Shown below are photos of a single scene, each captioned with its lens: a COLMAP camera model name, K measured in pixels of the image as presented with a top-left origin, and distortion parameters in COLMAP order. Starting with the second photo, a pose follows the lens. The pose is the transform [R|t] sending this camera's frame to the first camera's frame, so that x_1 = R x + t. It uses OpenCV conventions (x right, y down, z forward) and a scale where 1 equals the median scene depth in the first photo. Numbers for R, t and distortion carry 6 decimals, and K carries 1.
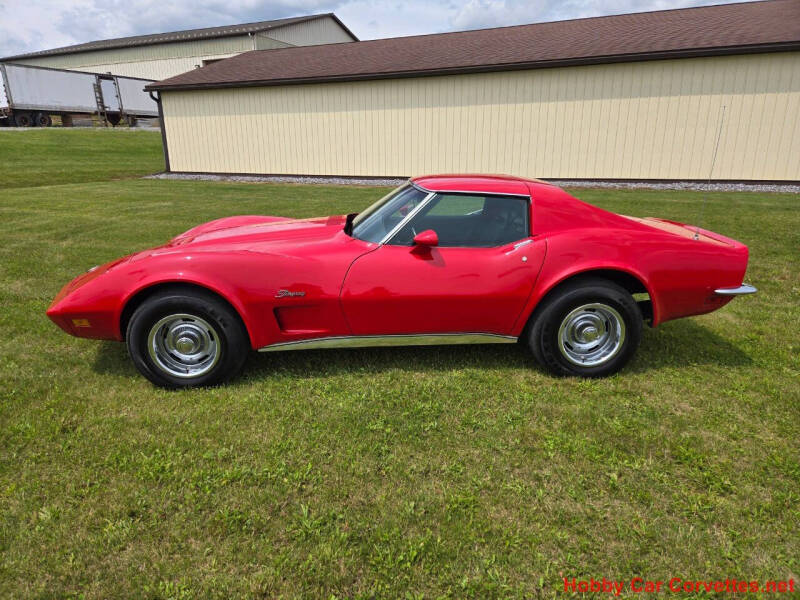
lens RADIAL K [[617.0, 0, 400.0], [0, 617.0, 300.0], [0, 0, 1]] dist [0.081918, -0.080796]
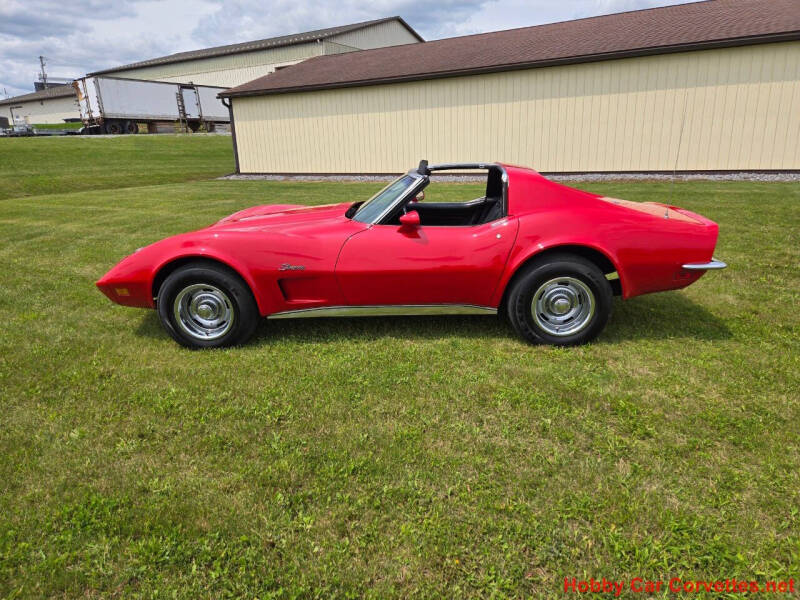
lens RADIAL K [[617.0, 0, 400.0], [0, 617.0, 300.0], [0, 0, 1]] dist [0.081918, -0.080796]
pose [[0.993003, 0.006950, -0.117885, 0.147422], [-0.006985, 0.999976, 0.000111, 0.045457], [0.117883, 0.000713, 0.993027, -0.109665]]
